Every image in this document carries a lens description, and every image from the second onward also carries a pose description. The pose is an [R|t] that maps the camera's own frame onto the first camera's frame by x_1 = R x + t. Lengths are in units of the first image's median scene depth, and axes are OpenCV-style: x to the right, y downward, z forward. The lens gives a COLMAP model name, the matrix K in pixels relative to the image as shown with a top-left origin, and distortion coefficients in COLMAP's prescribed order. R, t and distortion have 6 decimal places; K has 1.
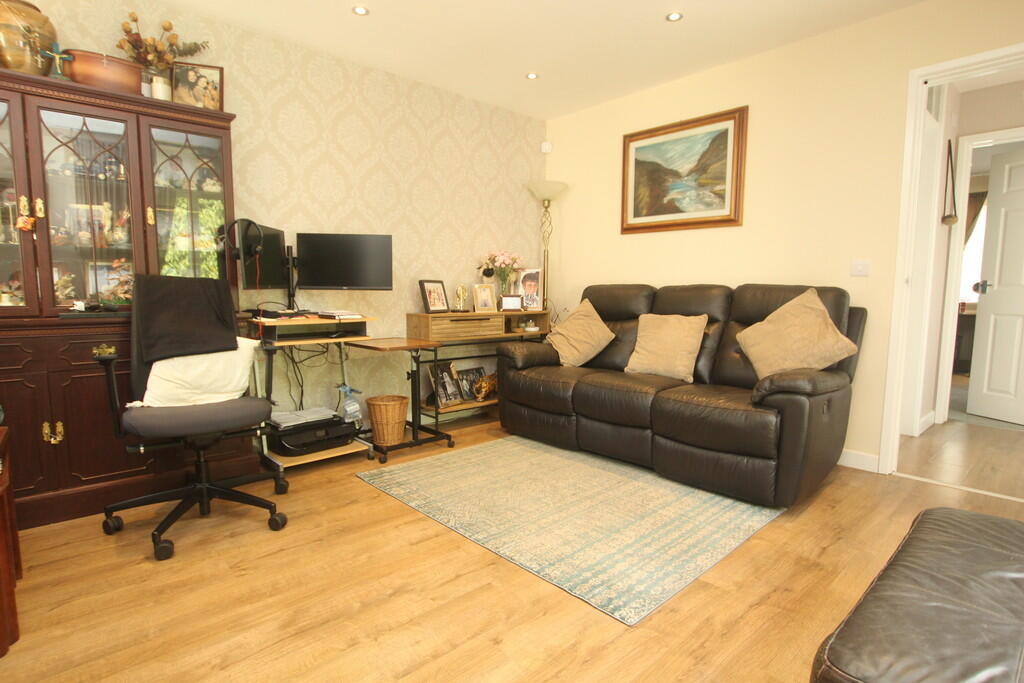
lens RADIAL K [[523.6, 0, 515.8], [0, 523.6, 347.7], [0, 0, 1]] dist [-0.026056, 0.000458]
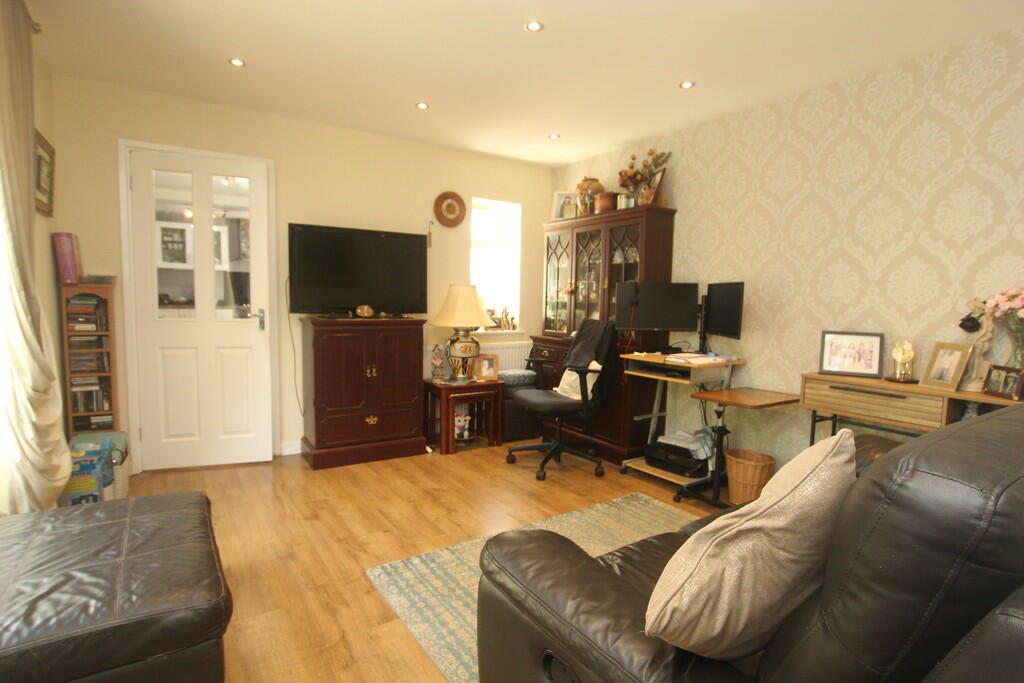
lens RADIAL K [[523.6, 0, 515.8], [0, 523.6, 347.7], [0, 0, 1]] dist [-0.026056, 0.000458]
pose [[-0.147806, 0.083259, -0.985506, 1.067354], [-0.128225, 0.986427, 0.102568, -0.200784], [0.980669, 0.141527, -0.135124, 1.047629]]
